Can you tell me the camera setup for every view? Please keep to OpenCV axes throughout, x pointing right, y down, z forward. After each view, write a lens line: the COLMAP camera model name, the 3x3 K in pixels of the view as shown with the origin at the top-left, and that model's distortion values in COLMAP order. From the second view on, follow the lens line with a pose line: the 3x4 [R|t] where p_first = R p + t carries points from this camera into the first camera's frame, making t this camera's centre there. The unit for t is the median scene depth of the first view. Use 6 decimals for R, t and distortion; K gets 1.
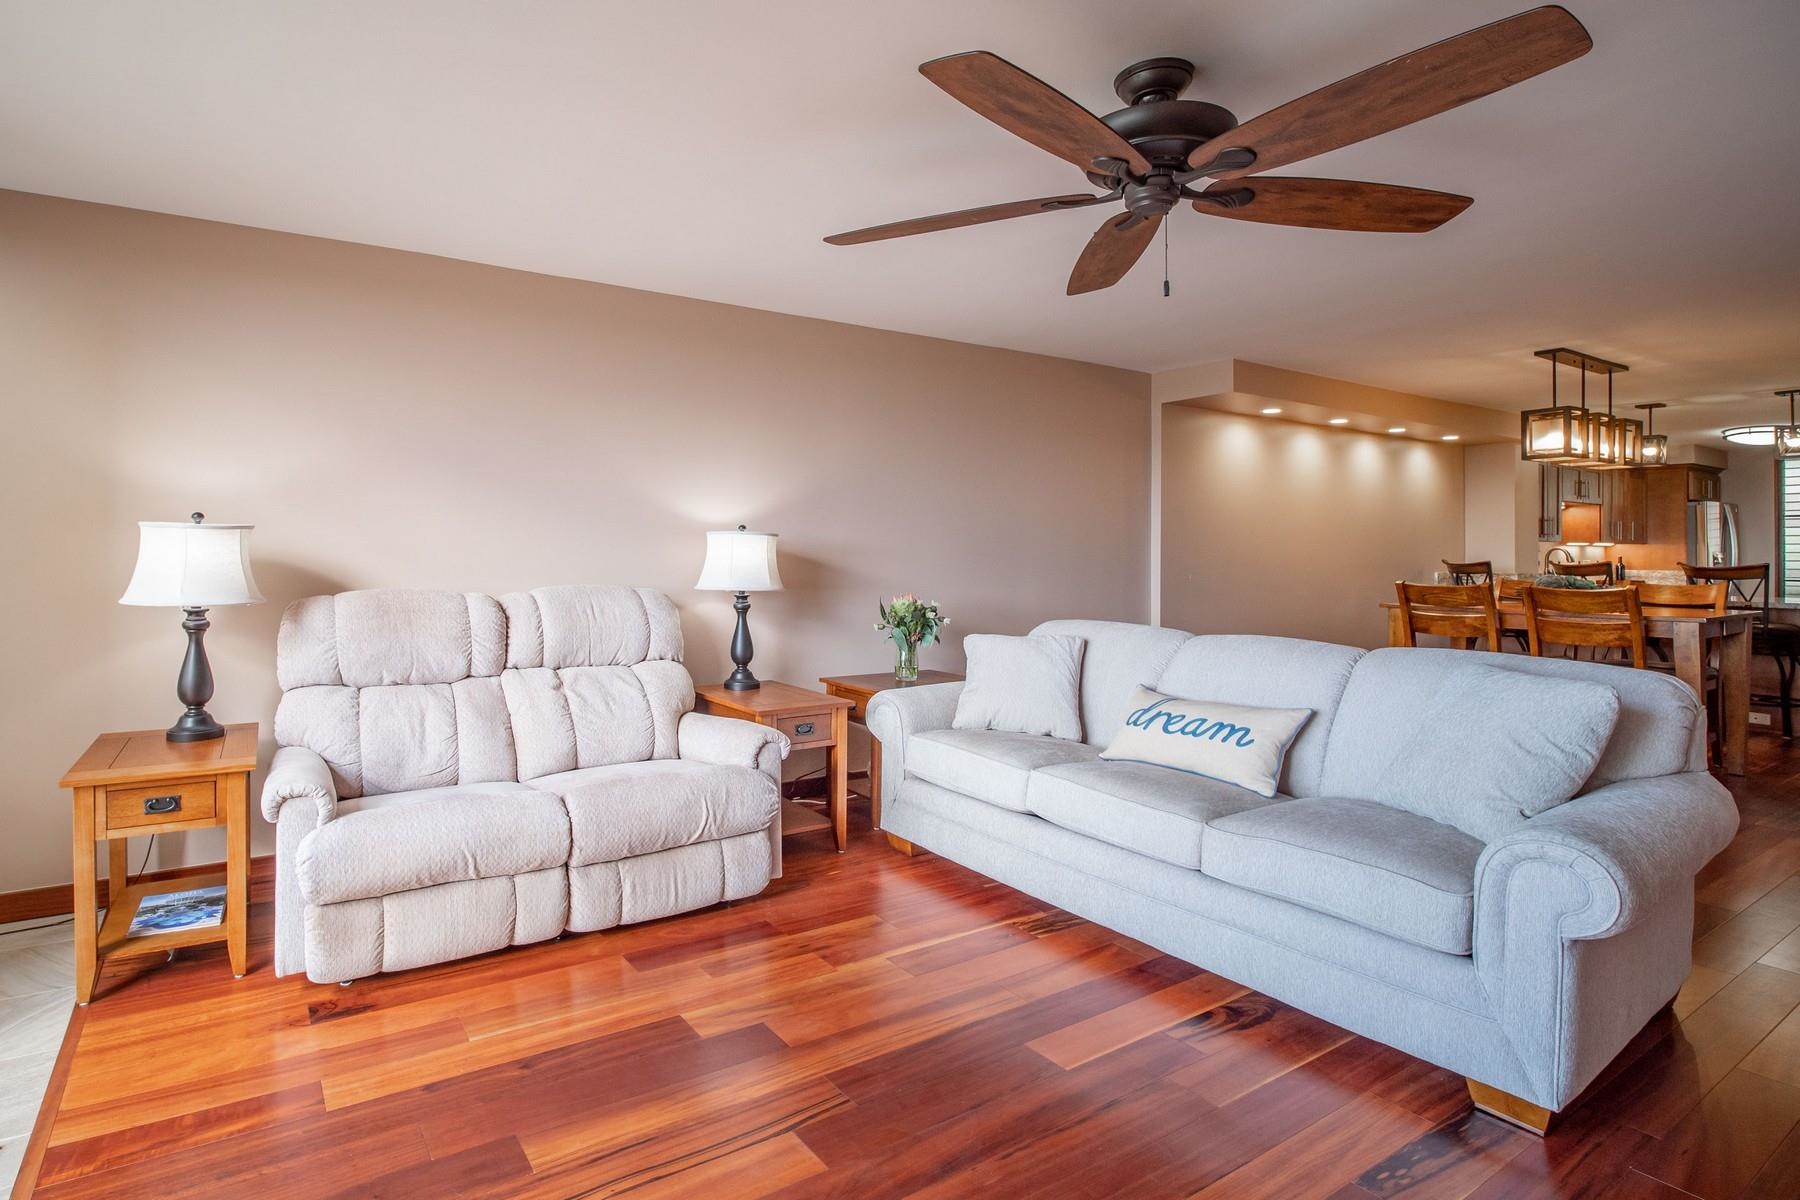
lens RADIAL K [[895.5, 0, 786.7], [0, 895.5, 557.8], [0, 0, 1]] dist [-0.009540, -0.005663]
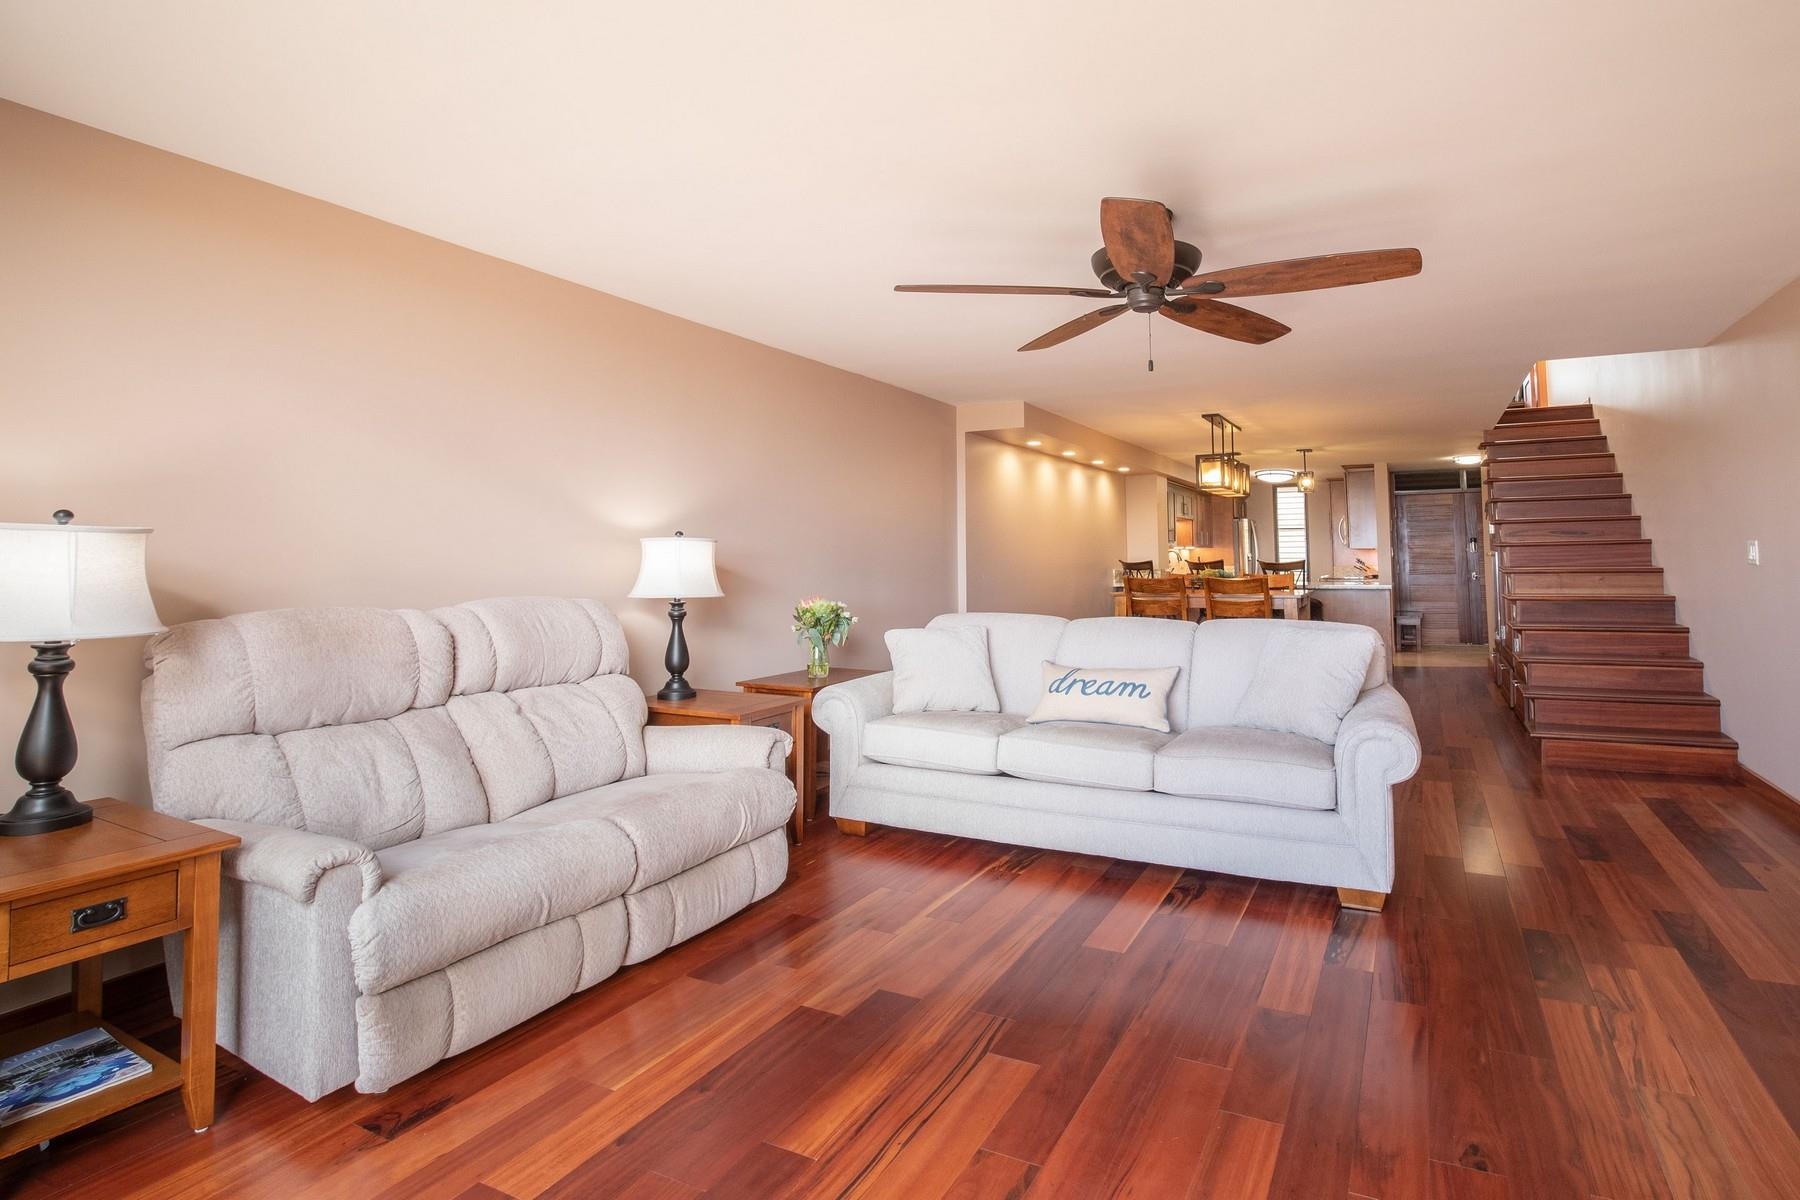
lens RADIAL K [[878.5, 0, 982.1], [0, 878.5, 509.1], [0, 0, 1]] dist [-0.010255, -0.001898]
pose [[0.839610, 0.020285, 0.542811, -0.410316], [0.013403, 0.998225, -0.058034, -0.000691], [-0.543024, 0.056001, 0.837848, 0.002920]]
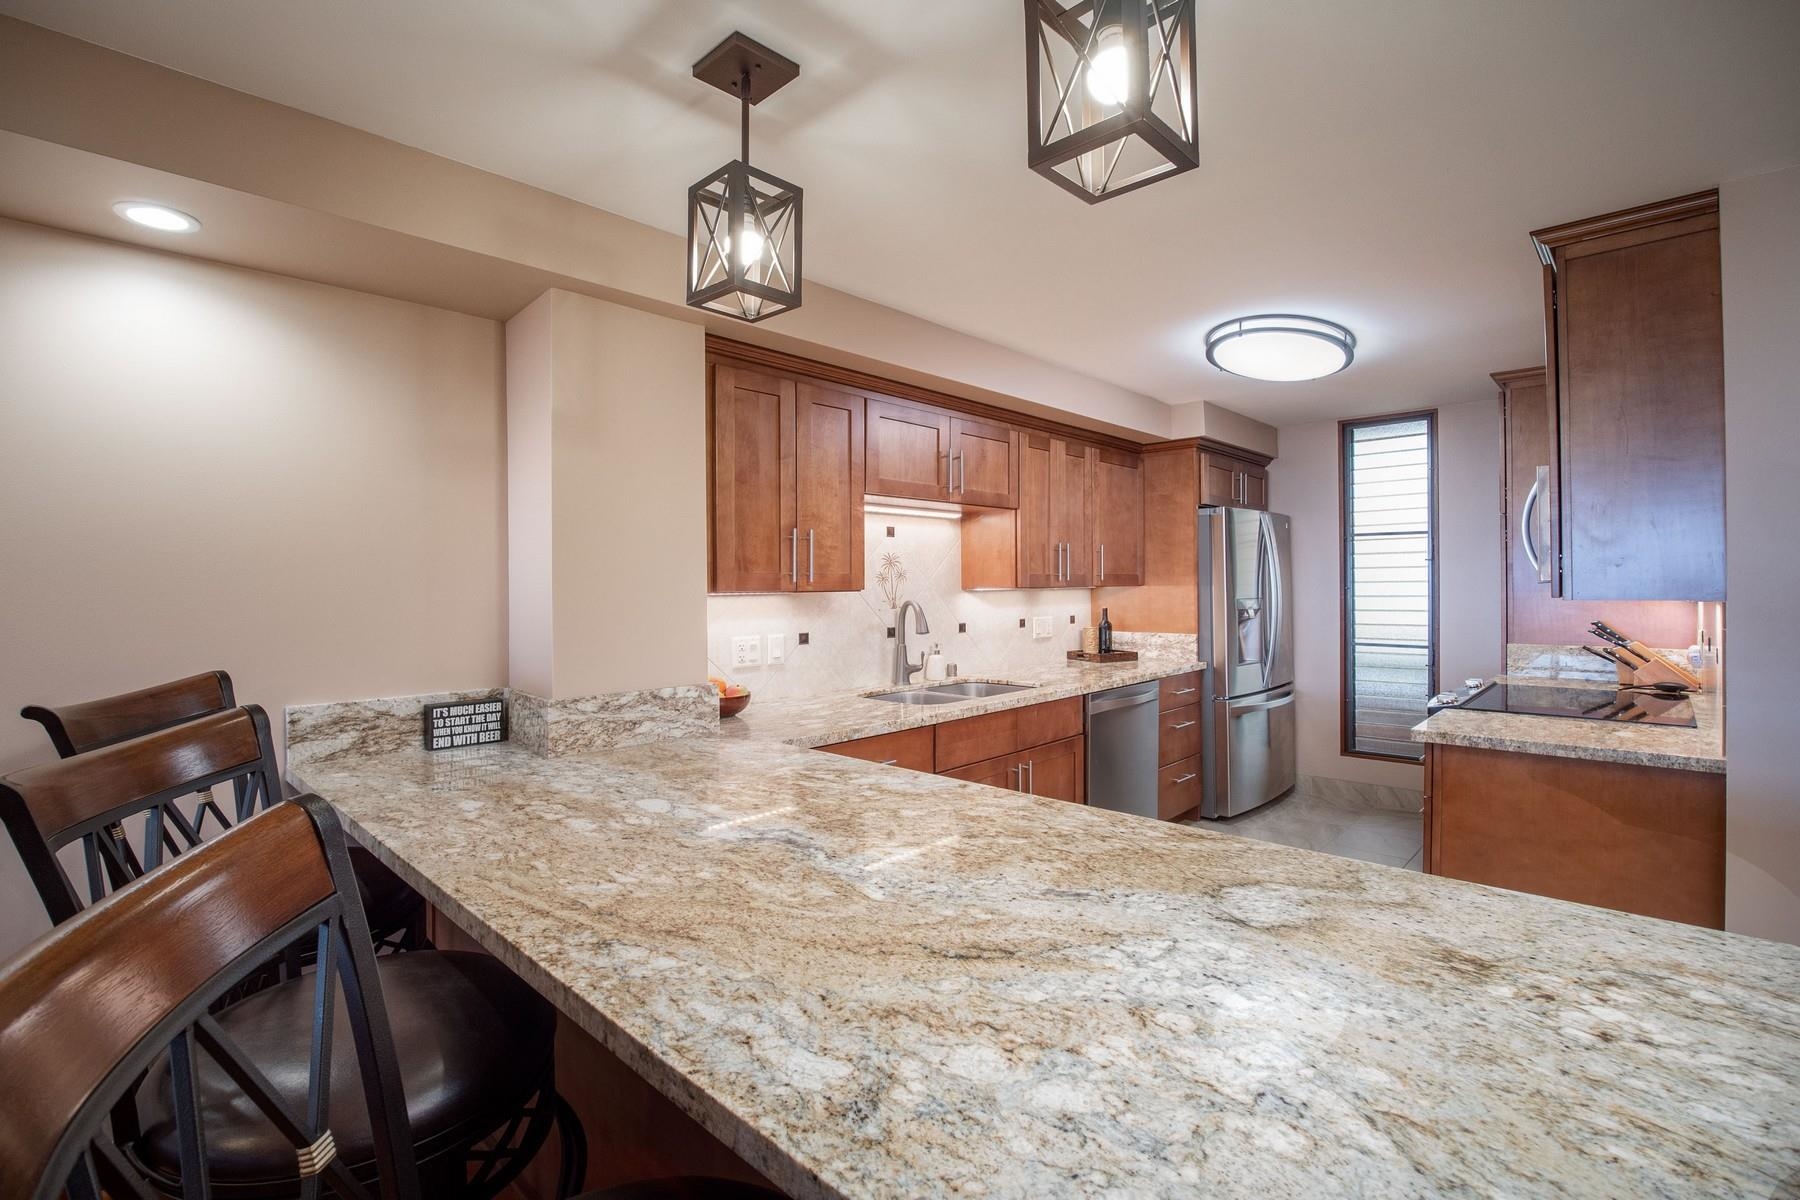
lens RADIAL K [[808.8, 0, 894.1], [0, 808.8, 607.7], [0, 0, 1]] dist [-0.007933, 0.001472]
pose [[0.964920, -0.023801, 0.261463, 2.340871], [0.019028, 0.999603, 0.020773, -0.051949], [-0.261854, -0.015069, 0.964990, 1.863720]]
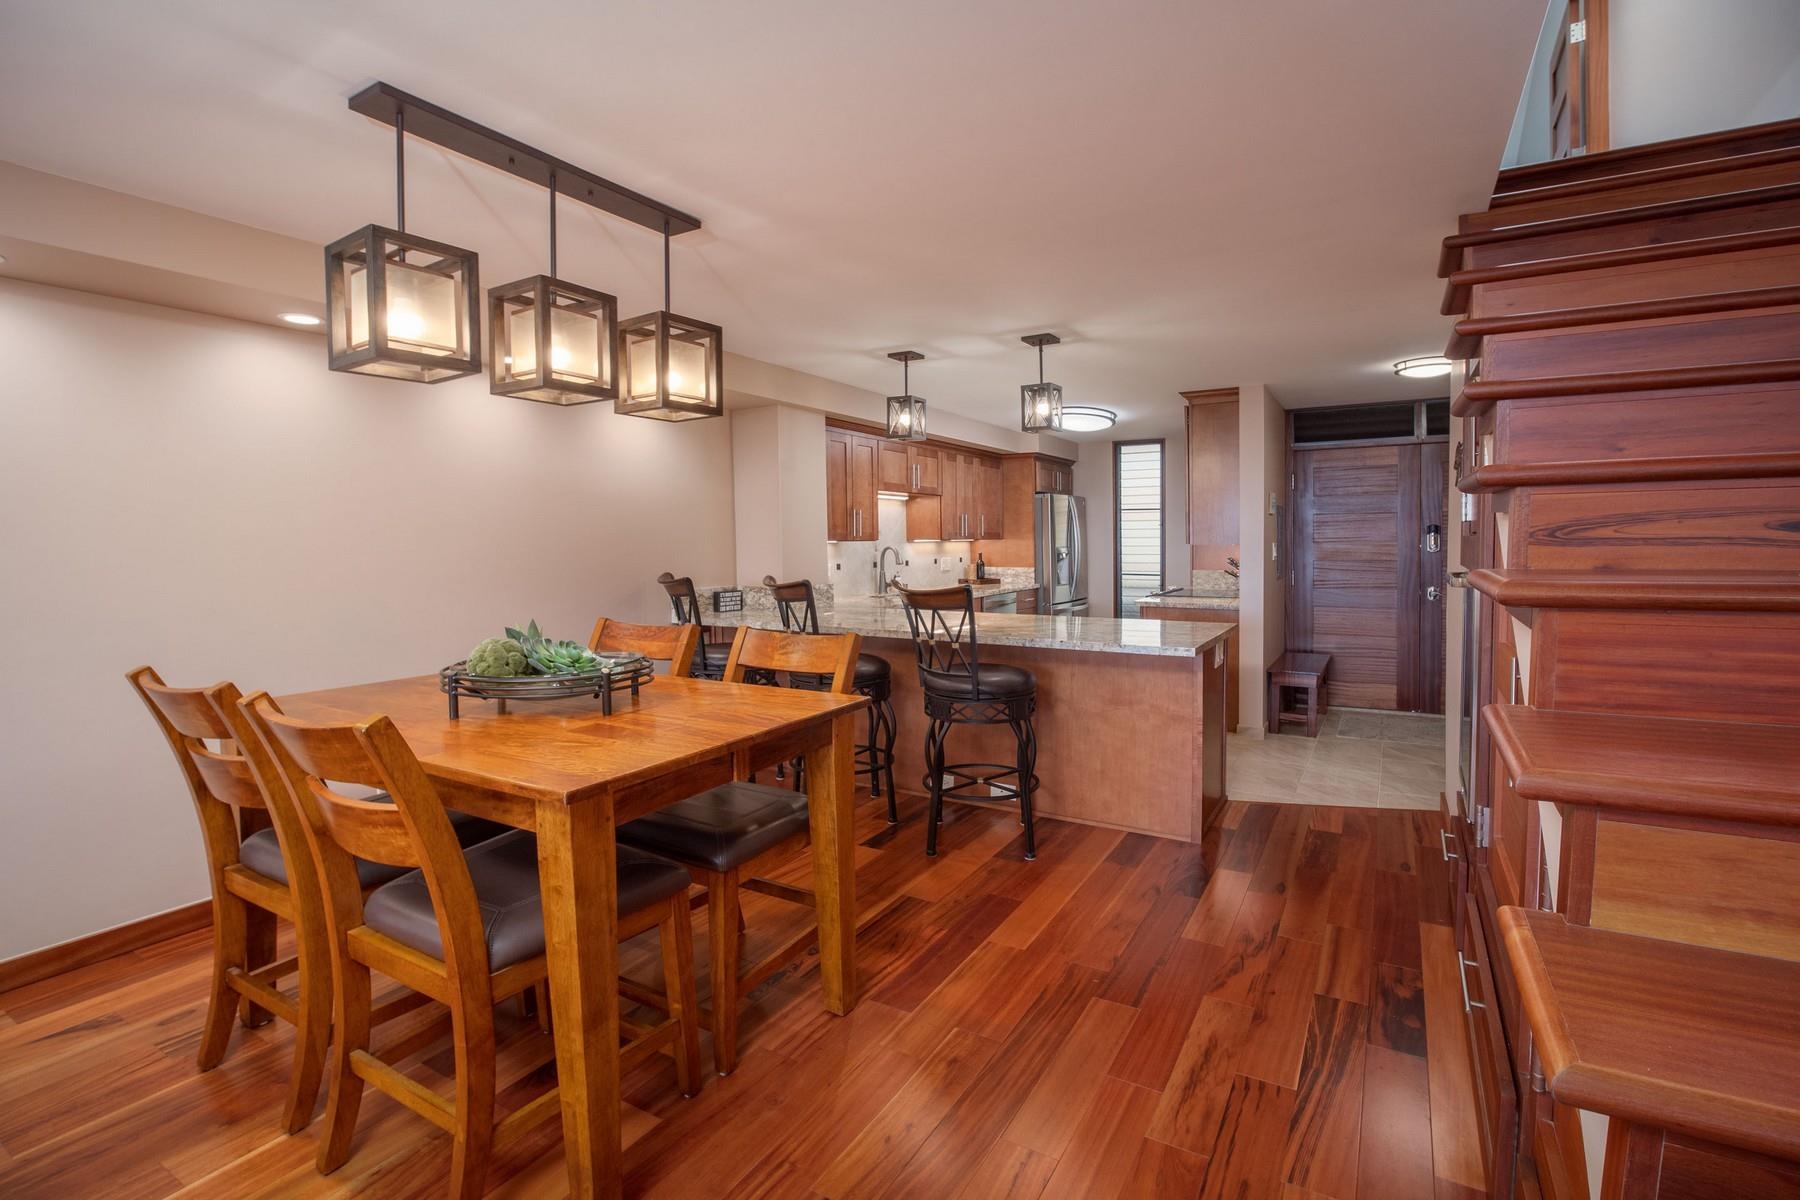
lens RADIAL K [[808.8, 0, 879.9], [0, 808.8, 563.8], [0, 0, 1]] dist [-0.007933, 0.001472]
pose [[0.891852, -0.024747, 0.451650, 1.618488], [0.013046, 0.999494, 0.029003, -0.054791], [-0.452140, -0.019975, 0.891723, 1.026953]]
